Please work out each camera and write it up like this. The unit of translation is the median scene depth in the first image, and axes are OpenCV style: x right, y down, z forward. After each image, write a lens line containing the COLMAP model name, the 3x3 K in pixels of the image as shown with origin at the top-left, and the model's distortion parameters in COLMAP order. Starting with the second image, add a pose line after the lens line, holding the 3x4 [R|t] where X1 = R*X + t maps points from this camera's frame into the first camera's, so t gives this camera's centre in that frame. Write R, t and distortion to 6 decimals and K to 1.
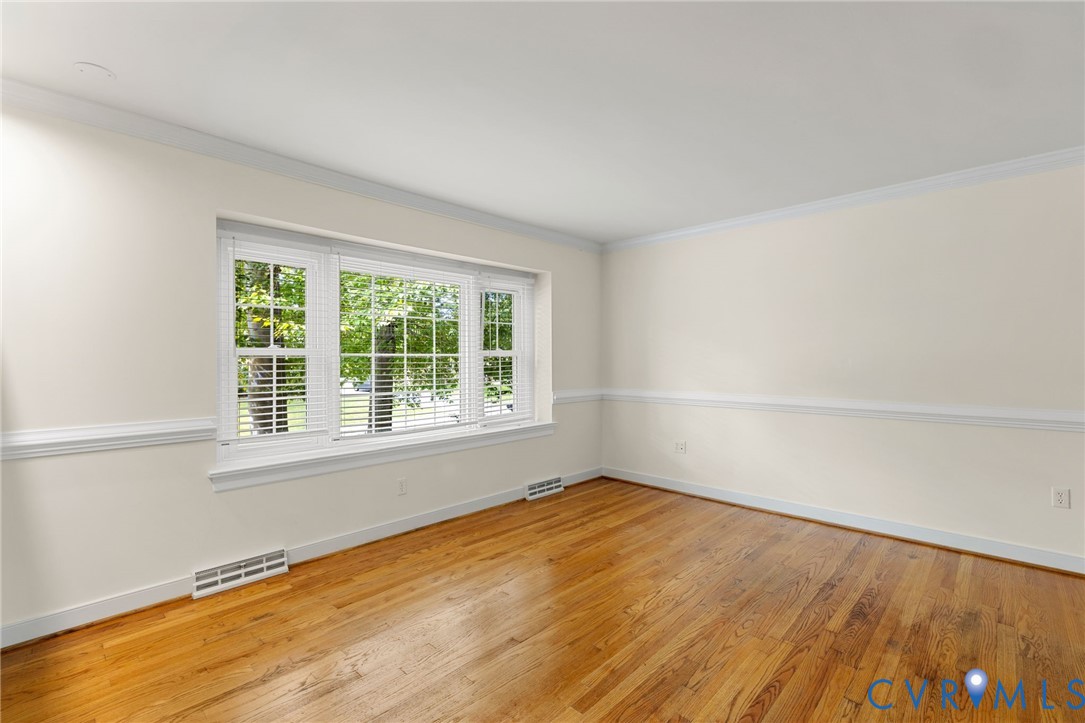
lens RADIAL K [[486.4, 0, 538.3], [0, 486.4, 361.4], [0, 0, 1]] dist [0.001040, -0.000643]
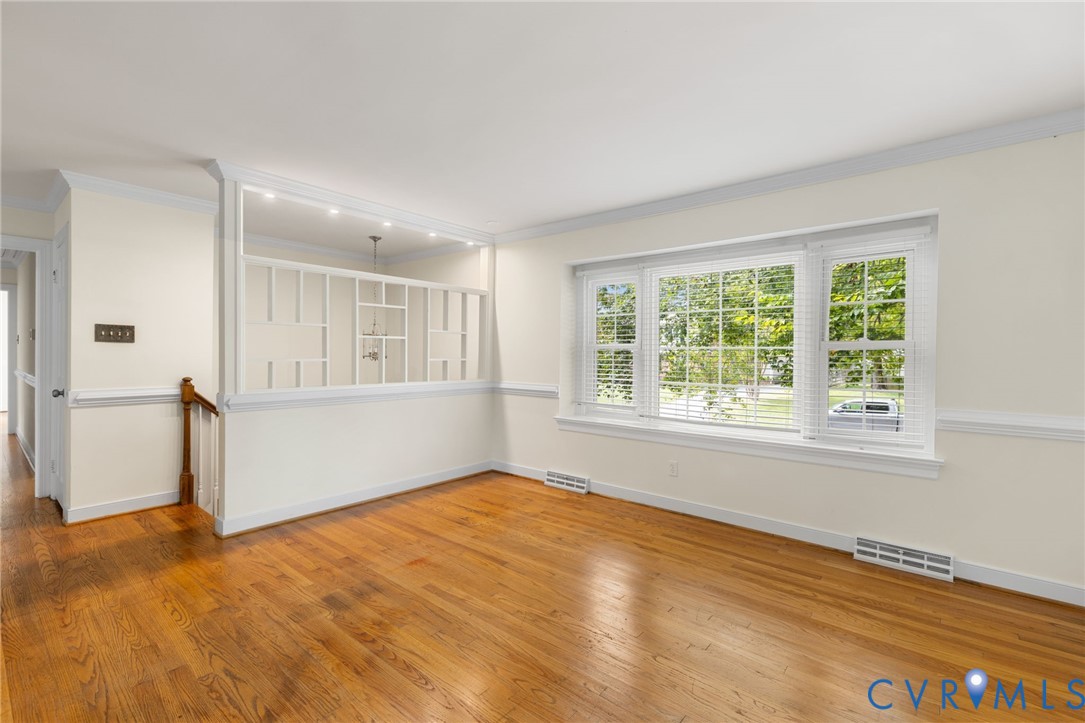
lens RADIAL K [[486.4, 0, 535.6], [0, 486.4, 355.7], [0, 0, 1]] dist [0.001040, -0.000643]
pose [[0.060519, 0.008682, -0.998129, 0.883444], [-0.013744, 0.999875, 0.007864, -0.001381], [0.998072, 0.013242, 0.060631, 0.693339]]
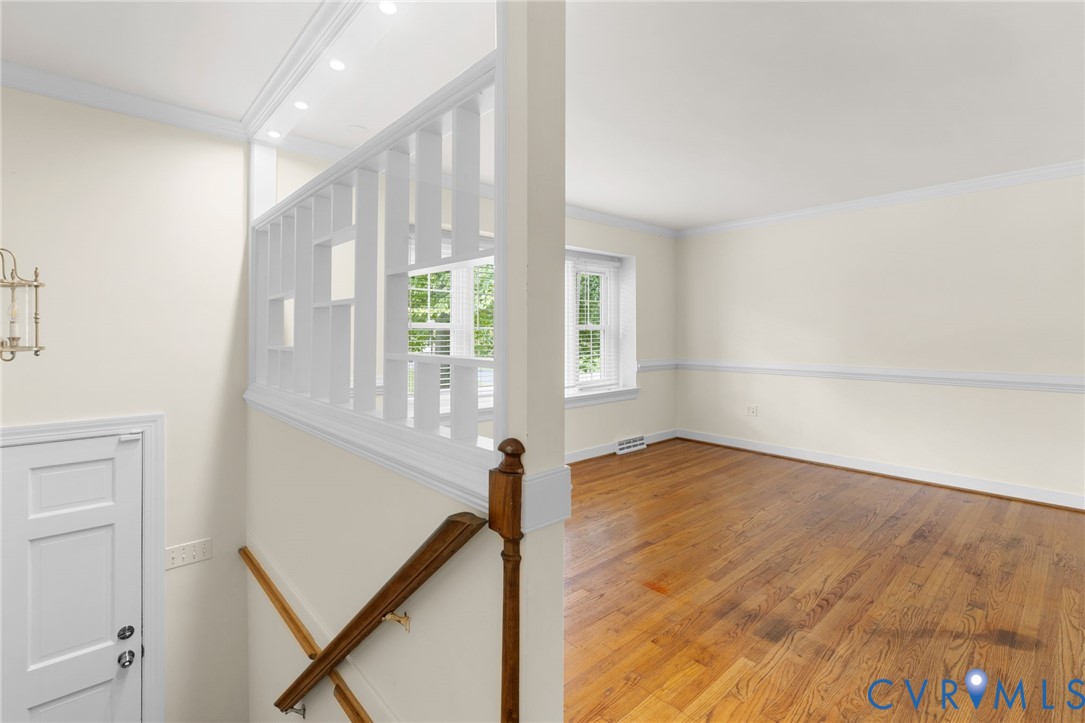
lens RADIAL K [[486.4, 0, 543.4], [0, 486.4, 332.1], [0, 0, 1]] dist [0.001040, -0.000643]
pose [[0.997451, 0.003018, -0.071297, -0.171919], [-0.003444, 0.999977, -0.005858, 0.002605], [0.071278, 0.006089, 0.997438, -0.251193]]
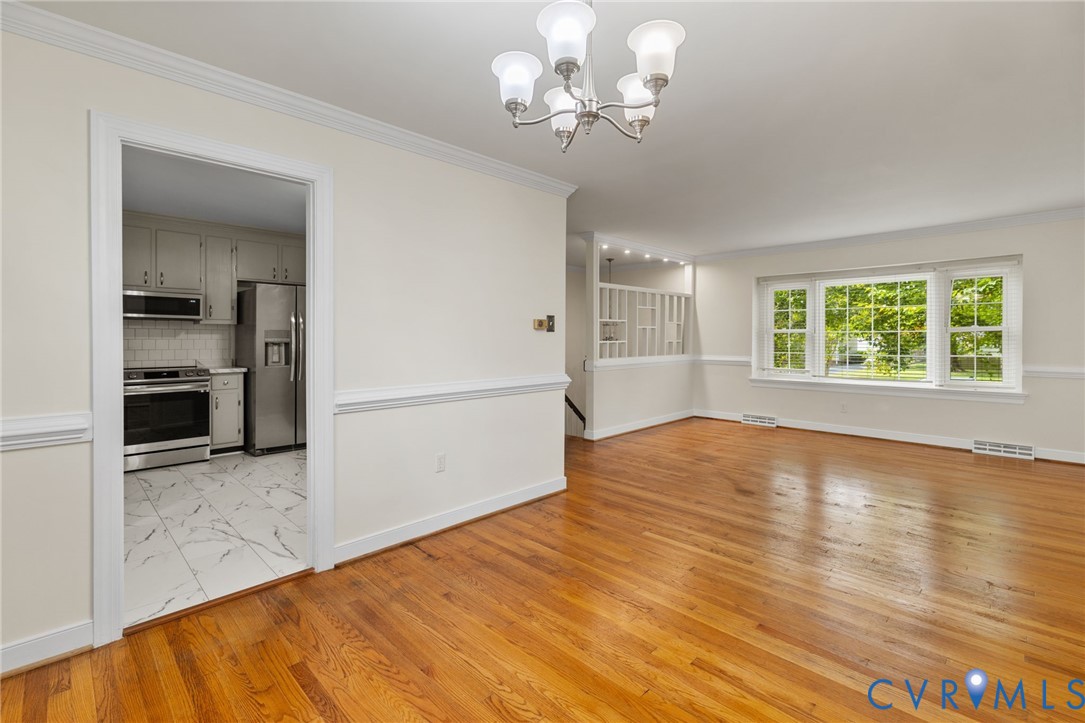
lens RADIAL K [[486.4, 0, 537.1], [0, 486.4, 338.2], [0, 0, 1]] dist [0.001040, -0.000643]
pose [[-0.023523, 0.006619, -0.999701, 1.665759], [-0.002867, 0.999974, 0.006688, -0.000618], [0.999719, 0.003024, -0.023503, -0.068939]]
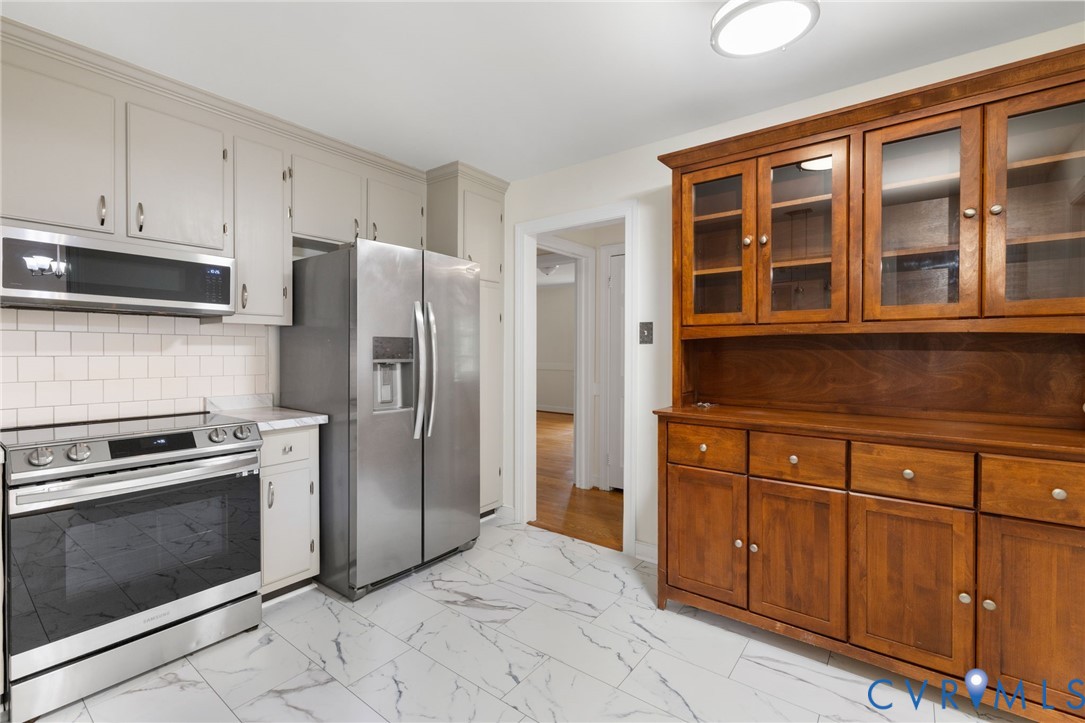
lens RADIAL K [[486.4, 0, 542.9], [0, 486.4, 353.8], [0, 0, 1]] dist [0.001040, -0.000643]
pose [[0.102447, 0.013457, -0.994647, 1.351332], [-0.004786, 0.999904, 0.013036, 0.000290], [0.994727, 0.003425, 0.102501, -0.365603]]
